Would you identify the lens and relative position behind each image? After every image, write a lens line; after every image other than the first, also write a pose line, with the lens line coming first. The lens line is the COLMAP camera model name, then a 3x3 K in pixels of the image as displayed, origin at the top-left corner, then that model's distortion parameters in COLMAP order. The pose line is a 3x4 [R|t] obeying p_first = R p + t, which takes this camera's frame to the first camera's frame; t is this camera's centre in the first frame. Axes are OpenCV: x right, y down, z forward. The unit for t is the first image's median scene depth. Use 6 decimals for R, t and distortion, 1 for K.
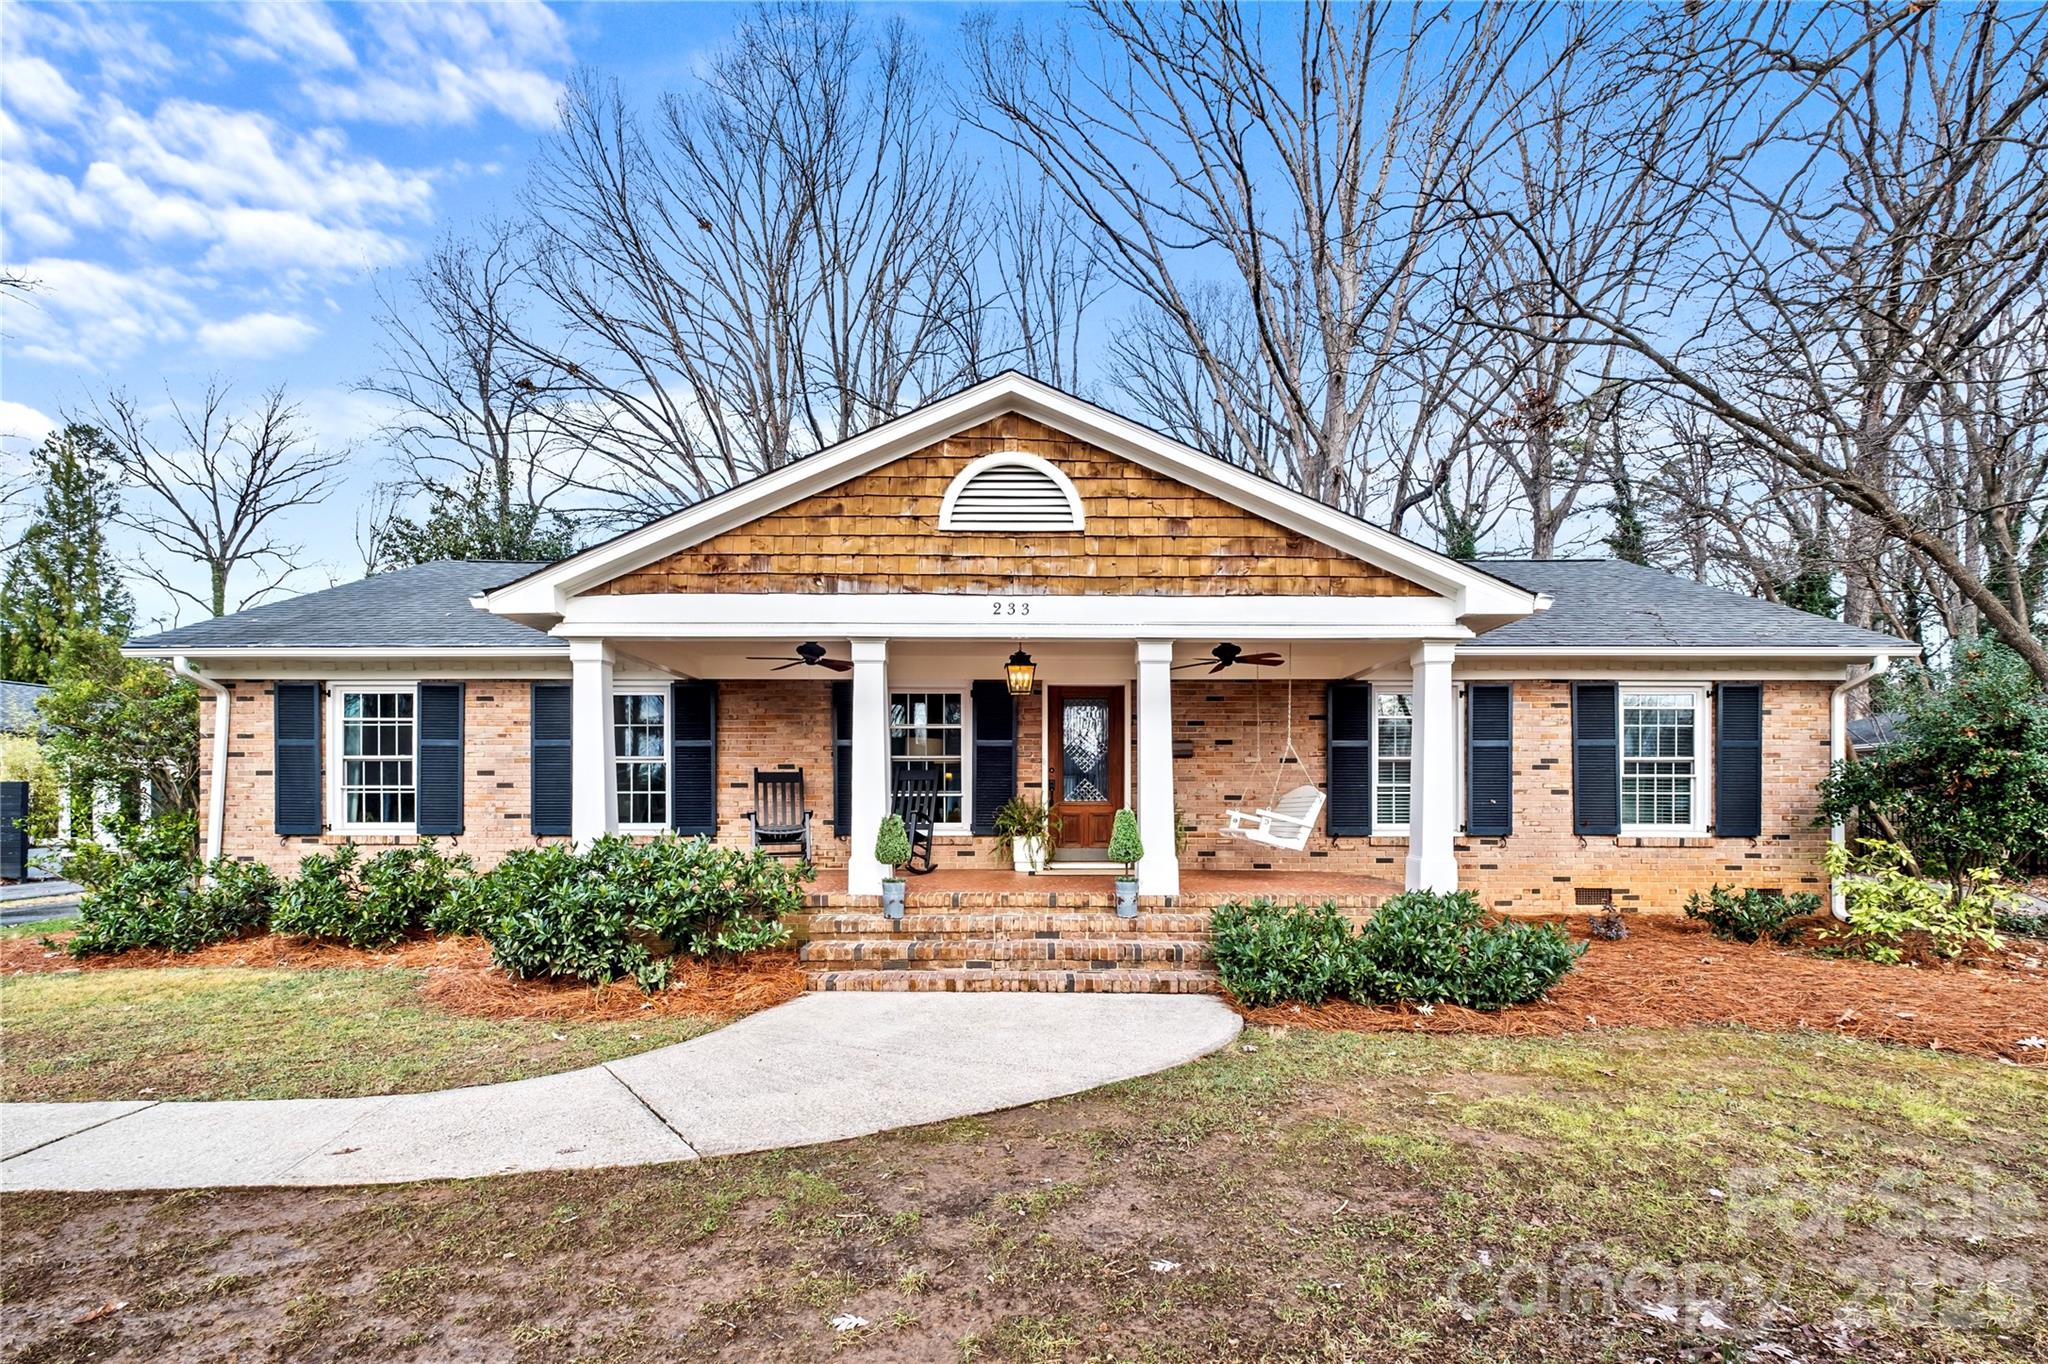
lens RADIAL K [[863.6, 0, 986.7], [0, 863.6, 640.6], [0, 0, 1]] dist [-0.000227, -0.000139]
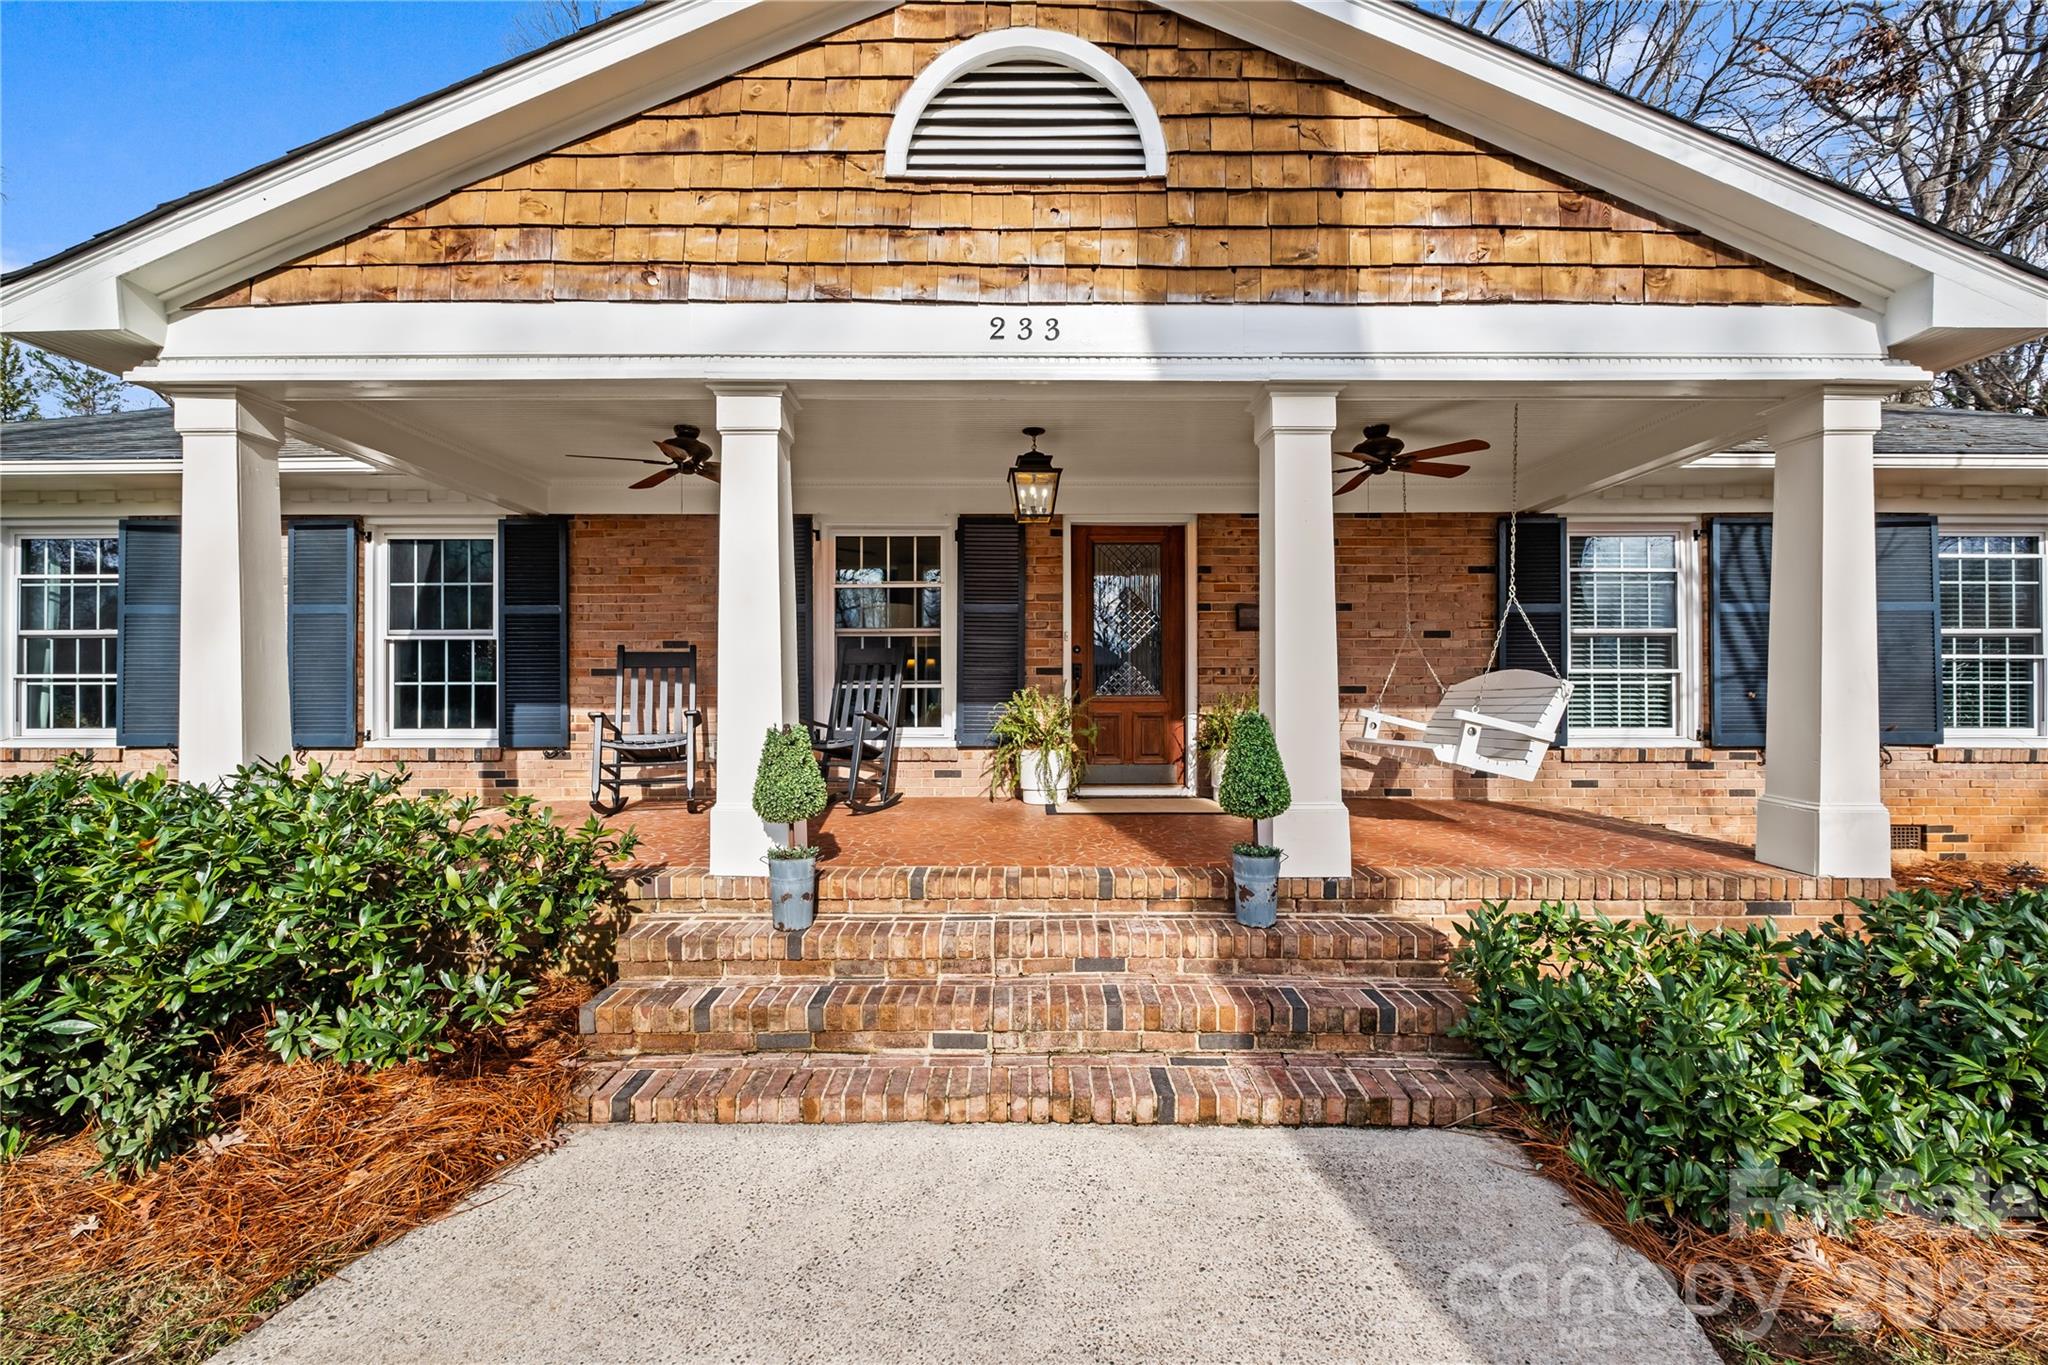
lens RADIAL K [[863.6, 0, 986.7], [0, 863.6, 641.1], [0, 0, 1]] dist [-0.000227, -0.000139]
pose [[0.999976, -0.001005, 0.006906, 0.001964], [0.000148, 0.992418, 0.122912, 0.082769], [-0.006978, -0.122908, 0.992394, 0.455891]]
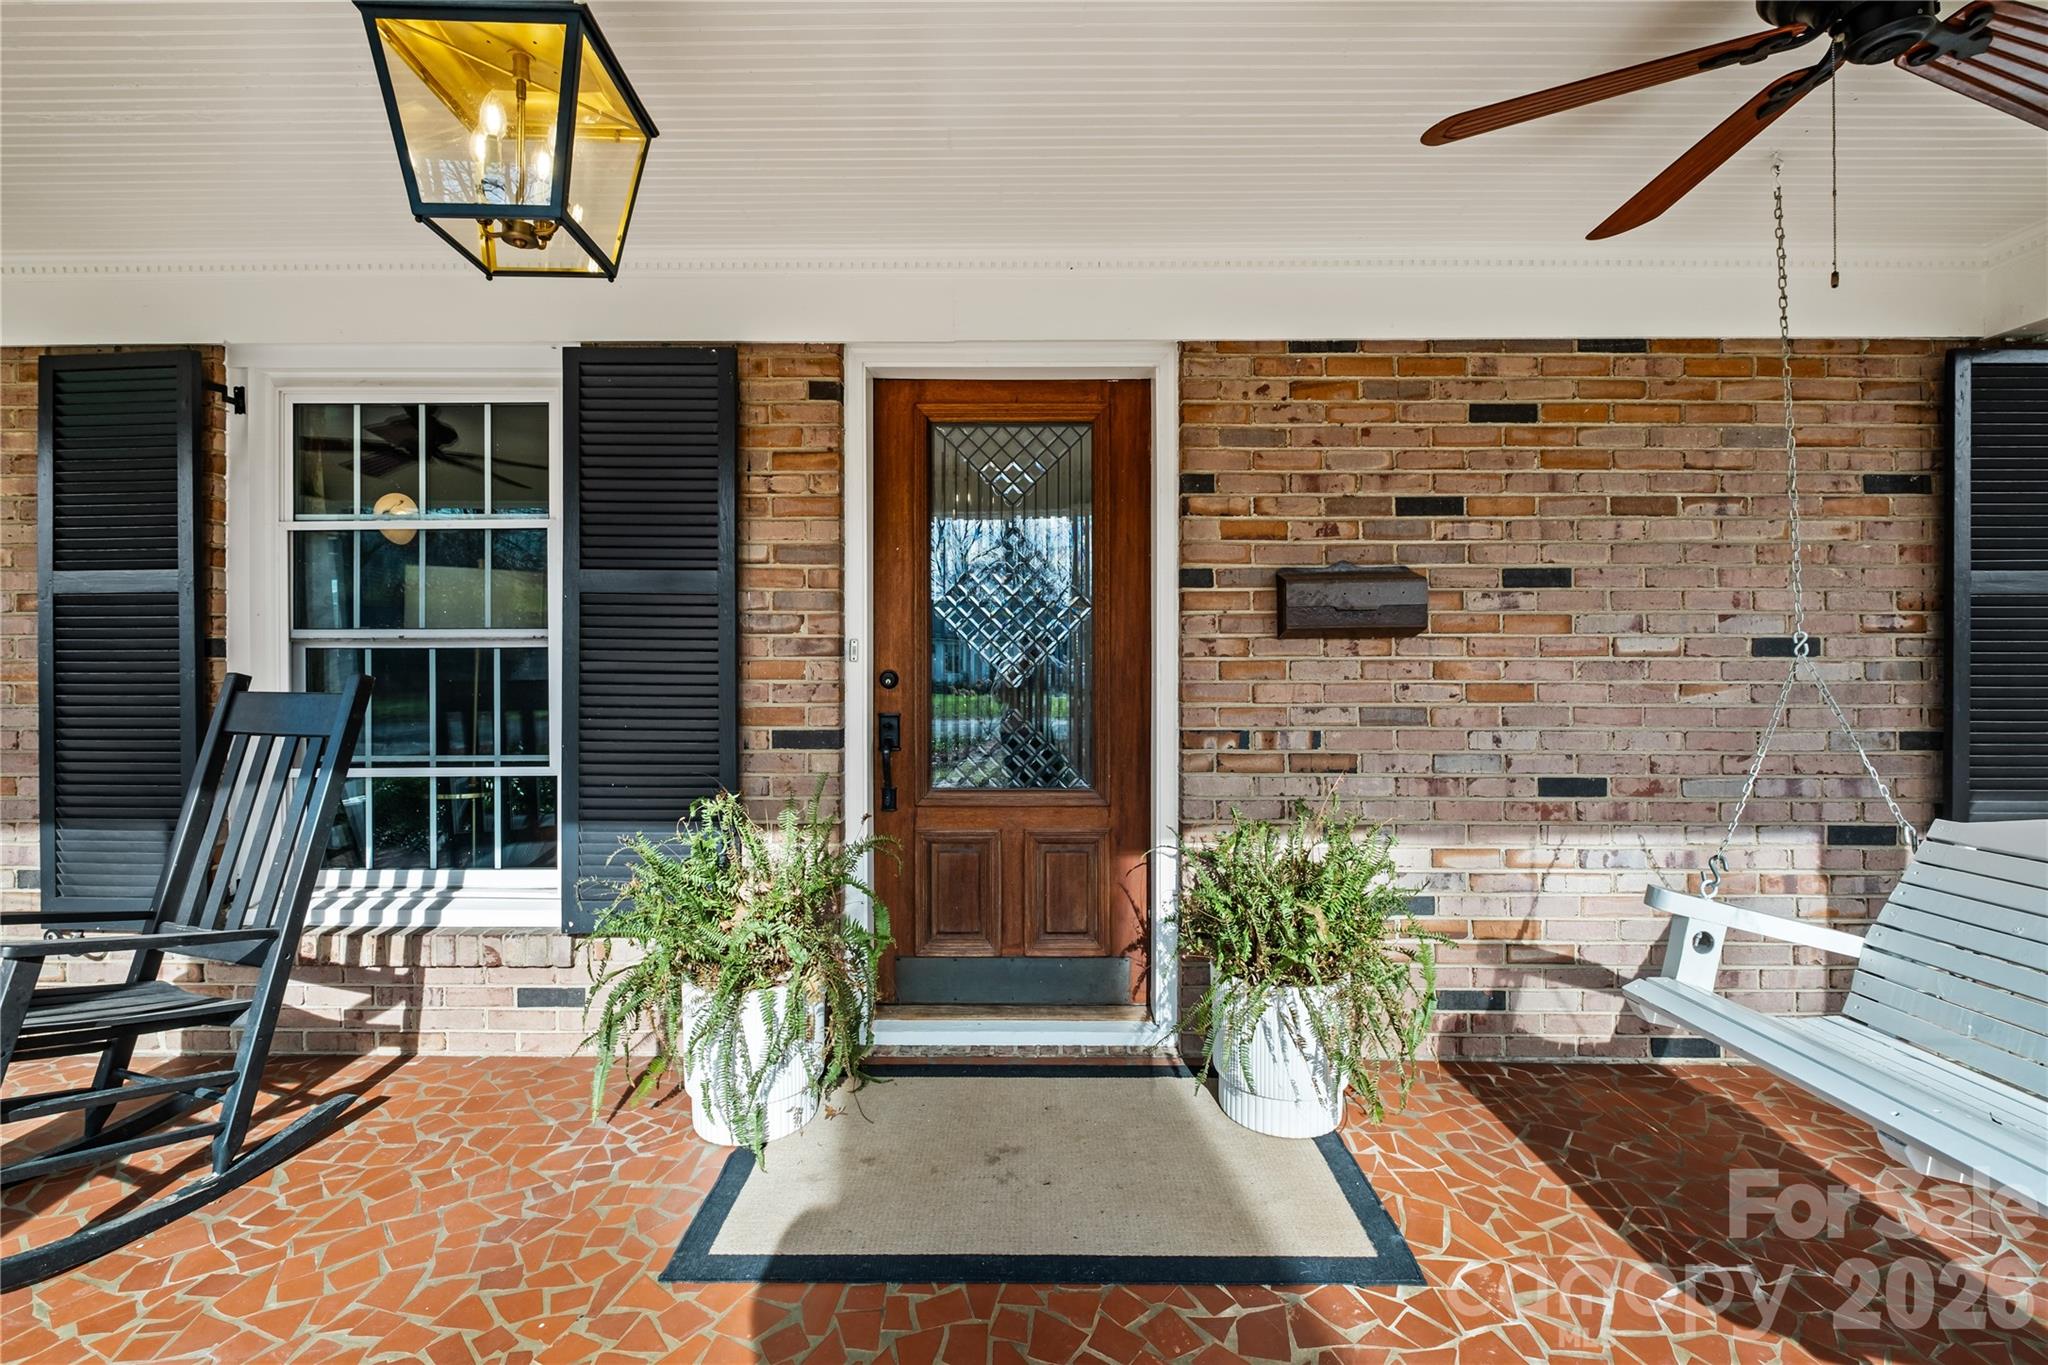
lens RADIAL K [[899.6, 0, 983.6], [0, 899.6, 677.3], [0, 0, 1]] dist [-0.000558, -0.000019]
pose [[0.999952, -0.000400, 0.009826, 0.135930], [-0.000938, 0.990743, 0.135751, 0.144933], [-0.009789, -0.135754, 0.990694, 0.951306]]
